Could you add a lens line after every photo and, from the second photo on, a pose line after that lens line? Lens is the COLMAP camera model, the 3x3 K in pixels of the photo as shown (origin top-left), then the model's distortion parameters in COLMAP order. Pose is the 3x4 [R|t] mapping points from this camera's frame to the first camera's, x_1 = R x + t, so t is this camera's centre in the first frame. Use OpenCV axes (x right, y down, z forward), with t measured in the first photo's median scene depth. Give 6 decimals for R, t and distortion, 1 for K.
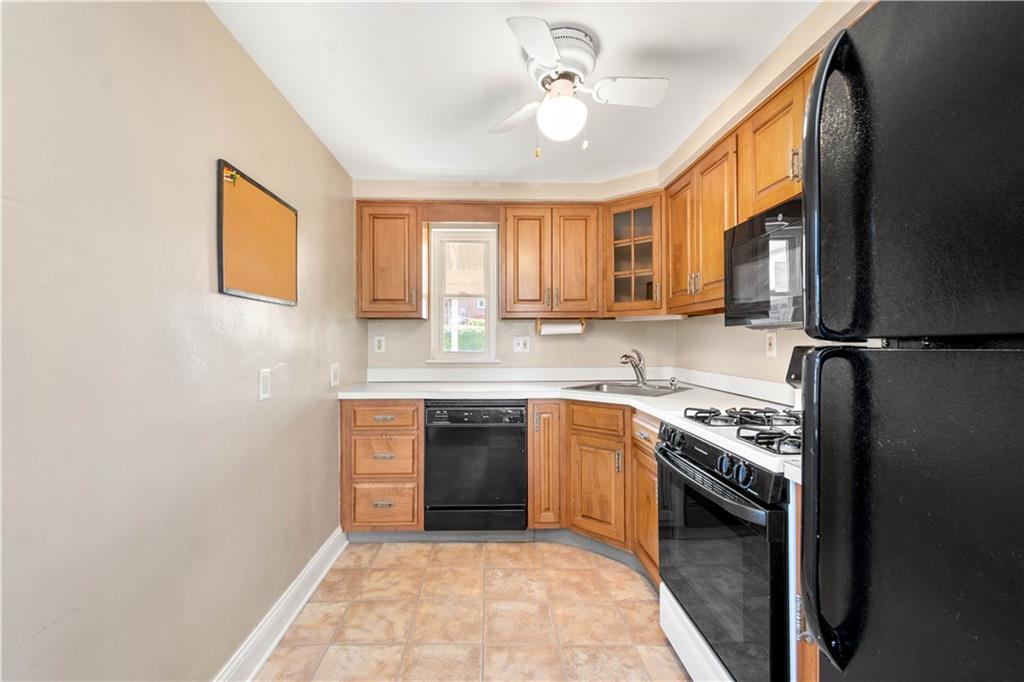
lens RADIAL K [[454.1, 0, 502.9], [0, 454.1, 339.2], [0, 0, 1]] dist [0.003474, -0.001339]
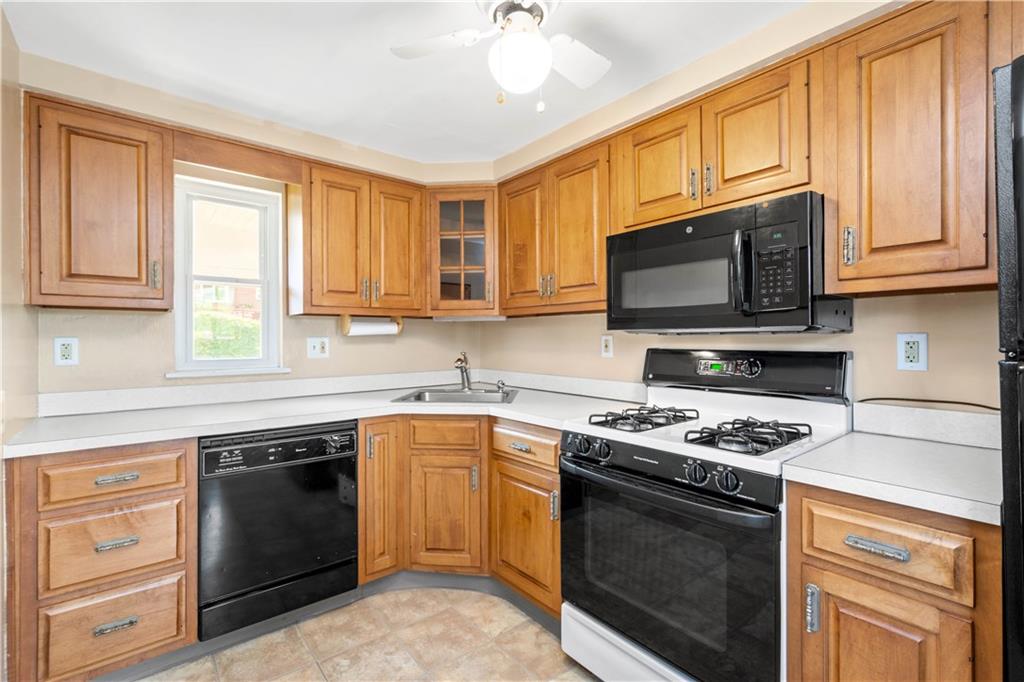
lens RADIAL K [[454.1, 0, 513.4], [0, 454.1, 339.3], [0, 0, 1]] dist [0.003474, -0.001339]
pose [[0.795631, -0.002279, 0.605777, -0.205534], [0.000079, 0.999993, 0.003659, -0.007769], [-0.605782, -0.002863, 0.795626, 0.220554]]
